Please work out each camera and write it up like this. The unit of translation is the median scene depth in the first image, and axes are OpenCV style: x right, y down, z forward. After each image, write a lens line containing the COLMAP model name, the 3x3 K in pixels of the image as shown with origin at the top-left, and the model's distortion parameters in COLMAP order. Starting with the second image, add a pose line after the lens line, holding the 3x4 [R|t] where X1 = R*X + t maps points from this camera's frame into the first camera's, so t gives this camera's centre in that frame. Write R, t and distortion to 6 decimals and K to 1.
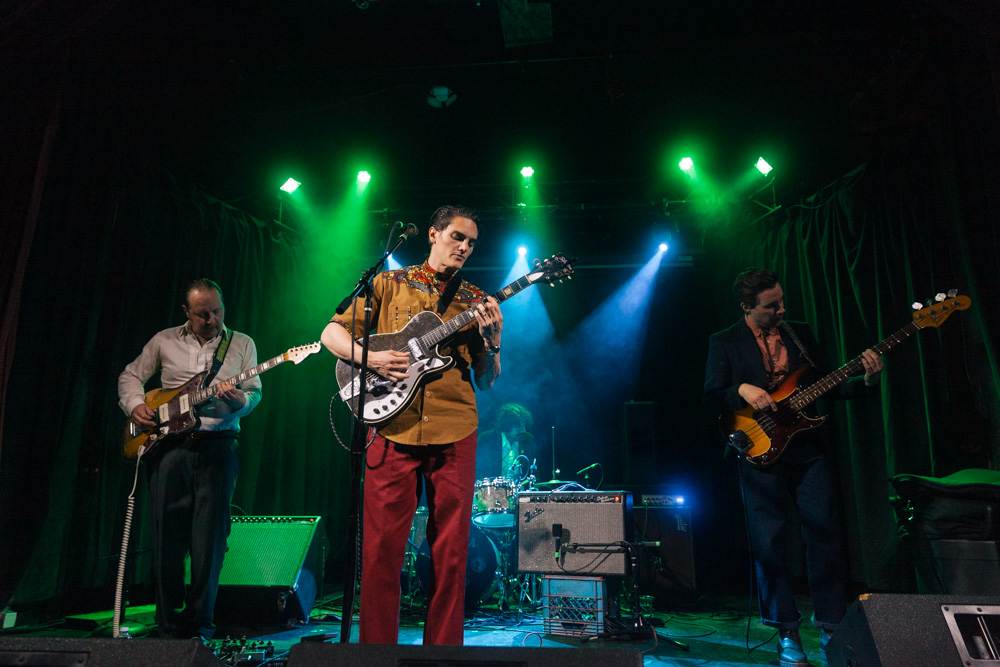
lens RADIAL K [[682.2, 0, 500.0], [0, 682.2, 333.5], [0, 0, 1]] dist [0.070080, -0.083688]
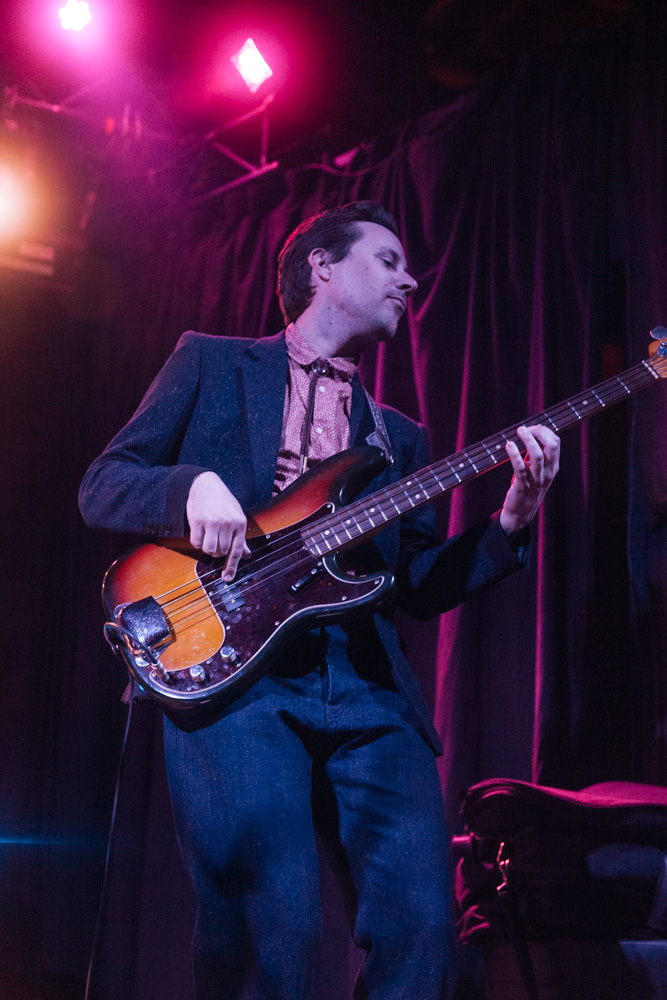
lens RADIAL K [[1411.5, 0, 332.8], [0, 1411.5, 564.9], [0, 0, 1]] dist [-0.007394, -0.012380]
pose [[0.861919, 0.145149, 0.485826, 0.058205], [-0.147737, 0.988469, -0.033218, 0.087328], [-0.485046, -0.043144, 0.873424, 0.238970]]
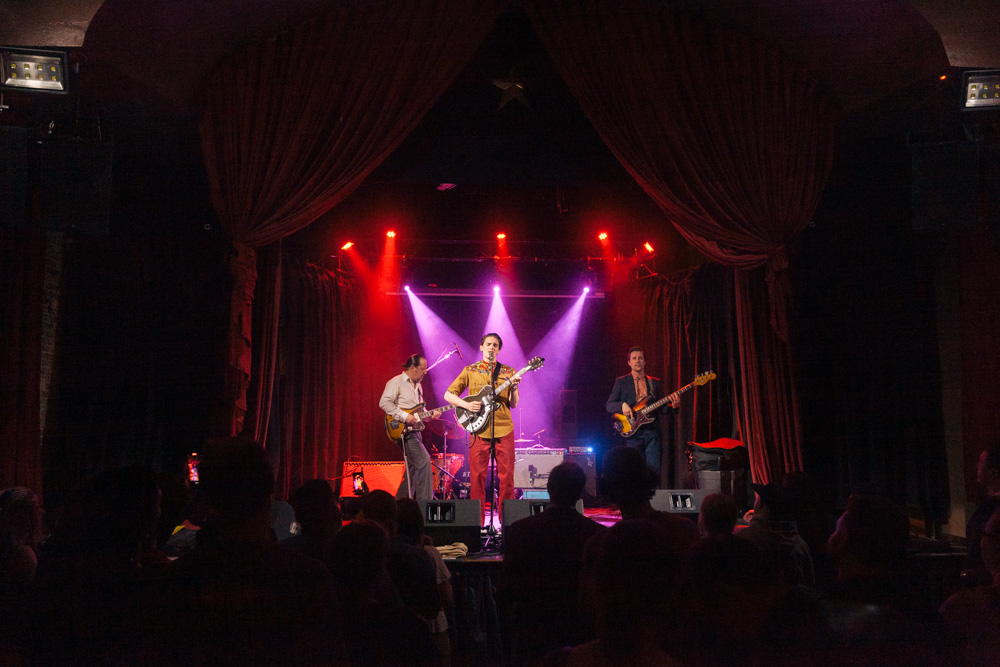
lens RADIAL K [[787.7, 0, 498.0], [0, 787.7, 360.5], [0, 0, 1]] dist [0.076144, 0.005734]
pose [[0.990233, 0.006546, 0.139269, -0.251000], [-0.028837, 0.986914, 0.158650, -0.291984], [-0.136408, -0.161116, 0.977463, -0.899581]]
